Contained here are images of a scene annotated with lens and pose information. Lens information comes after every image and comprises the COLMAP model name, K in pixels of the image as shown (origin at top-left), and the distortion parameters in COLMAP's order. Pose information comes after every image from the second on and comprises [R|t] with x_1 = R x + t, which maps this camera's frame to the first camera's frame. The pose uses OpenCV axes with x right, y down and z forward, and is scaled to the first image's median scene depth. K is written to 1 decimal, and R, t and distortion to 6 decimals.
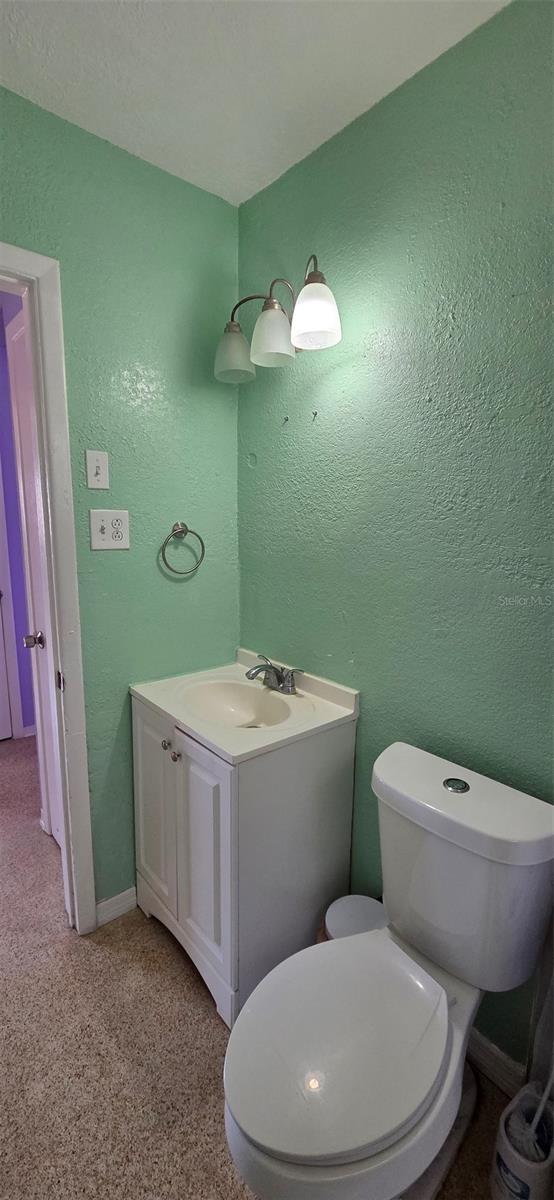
lens RADIAL K [[488.7, 0, 284.2], [0, 488.7, 596.9], [0, 0, 1]] dist [0.003092, 0.000108]
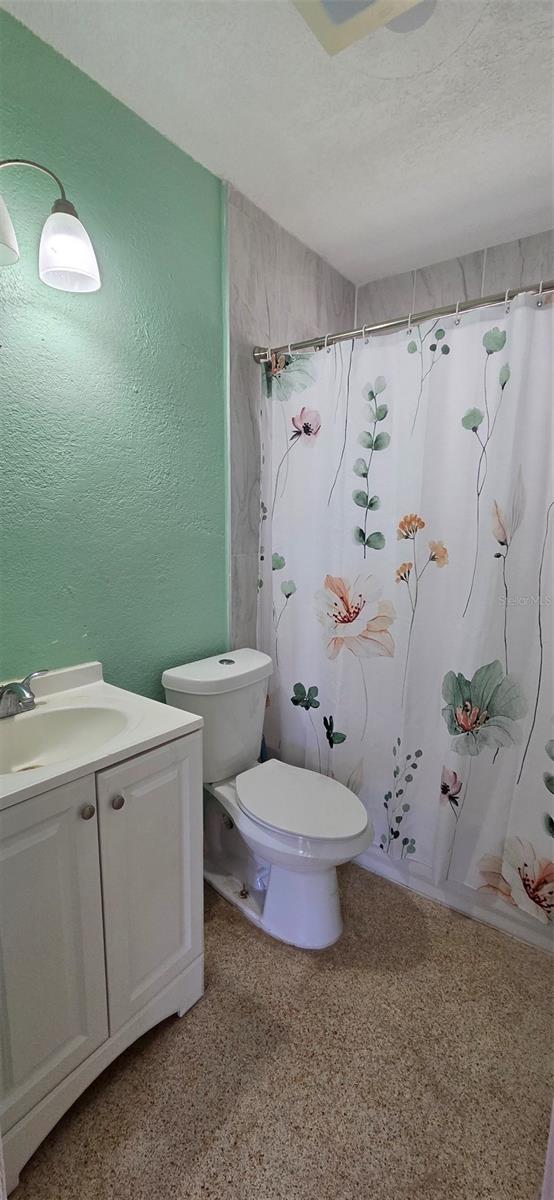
lens RADIAL K [[488.7, 0, 283.6], [0, 488.7, 605.1], [0, 0, 1]] dist [0.003092, 0.000108]
pose [[-0.195414, -0.189045, 0.962328, -0.982409], [0.141031, 0.965630, 0.218332, -0.094330], [-0.970528, 0.178383, -0.162036, 0.872305]]
